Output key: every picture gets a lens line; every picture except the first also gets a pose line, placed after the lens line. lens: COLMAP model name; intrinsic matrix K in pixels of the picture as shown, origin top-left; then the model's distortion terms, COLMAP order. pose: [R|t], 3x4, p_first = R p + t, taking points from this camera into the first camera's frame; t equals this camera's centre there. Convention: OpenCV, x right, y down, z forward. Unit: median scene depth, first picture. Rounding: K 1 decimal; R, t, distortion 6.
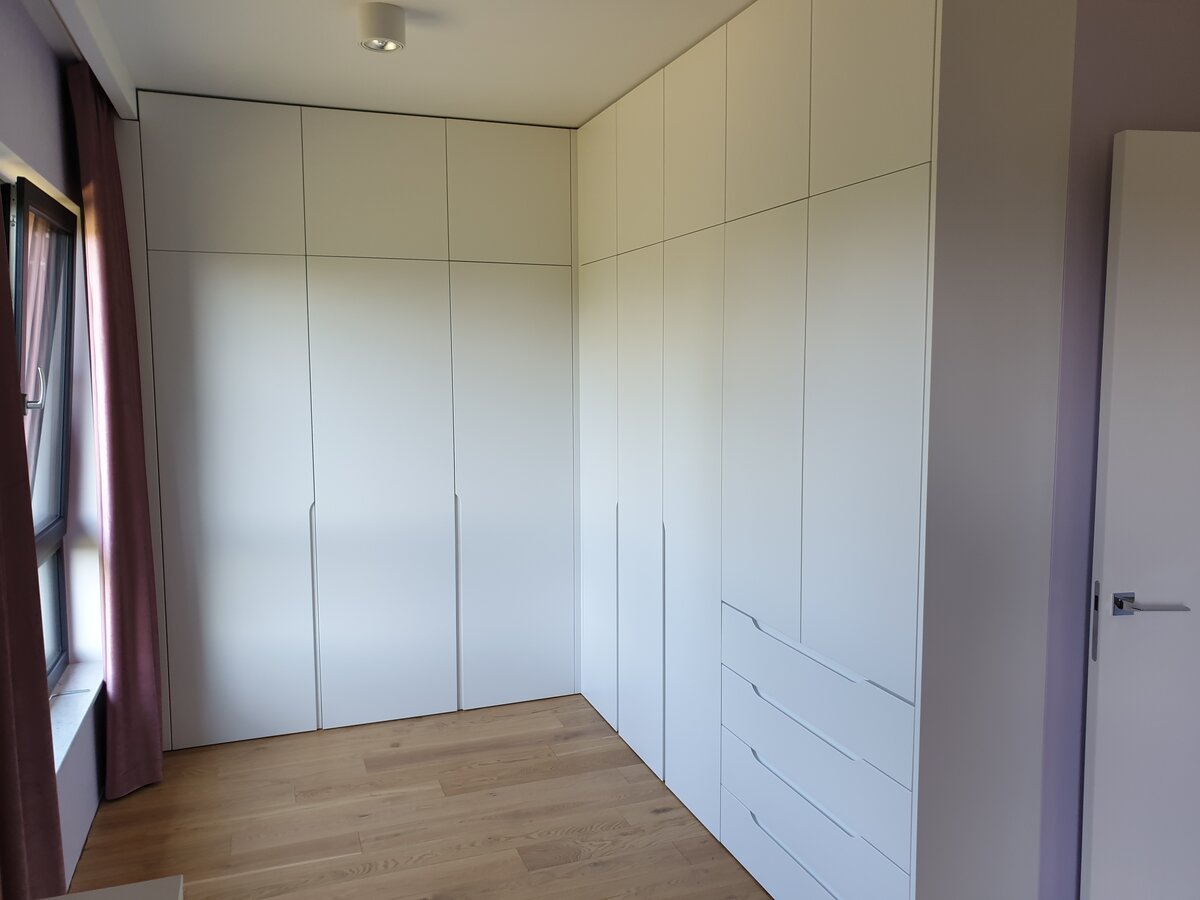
lens RADIAL K [[950.2, 0, 624.4], [0, 950.2, 446.6], [0, 0, 1]] dist [-0.009780, 0.044693]
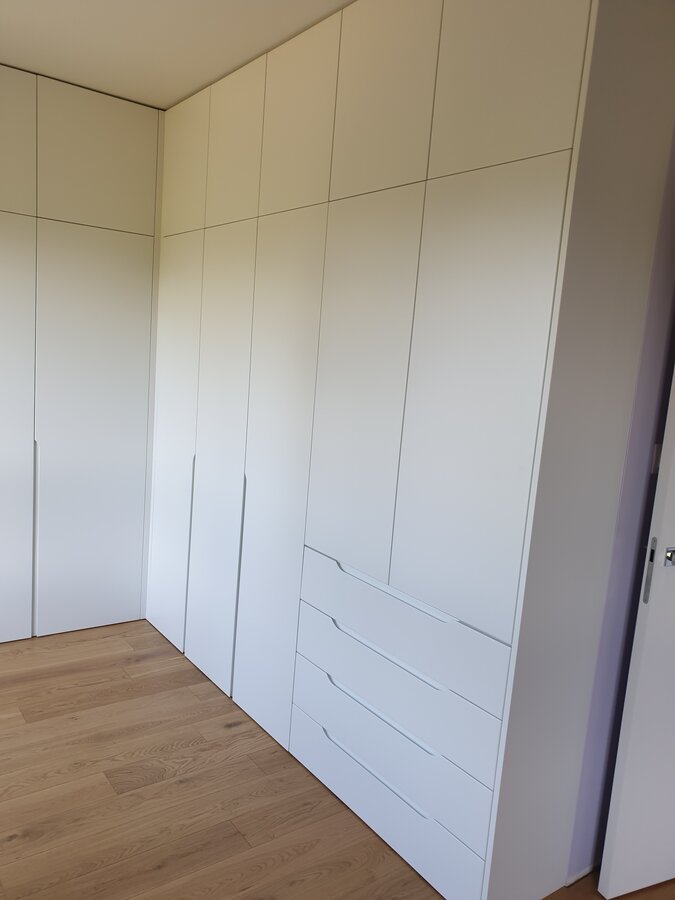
lens RADIAL K [[712.7, 0, 334.7], [0, 712.7, 461.3], [0, 0, 1]] dist [-0.009780, 0.044693]
pose [[0.962876, 0.037410, 0.267341, -0.081223], [-0.054958, 0.996776, 0.058456, 0.010581], [-0.264292, -0.070978, 0.961827, 0.163507]]
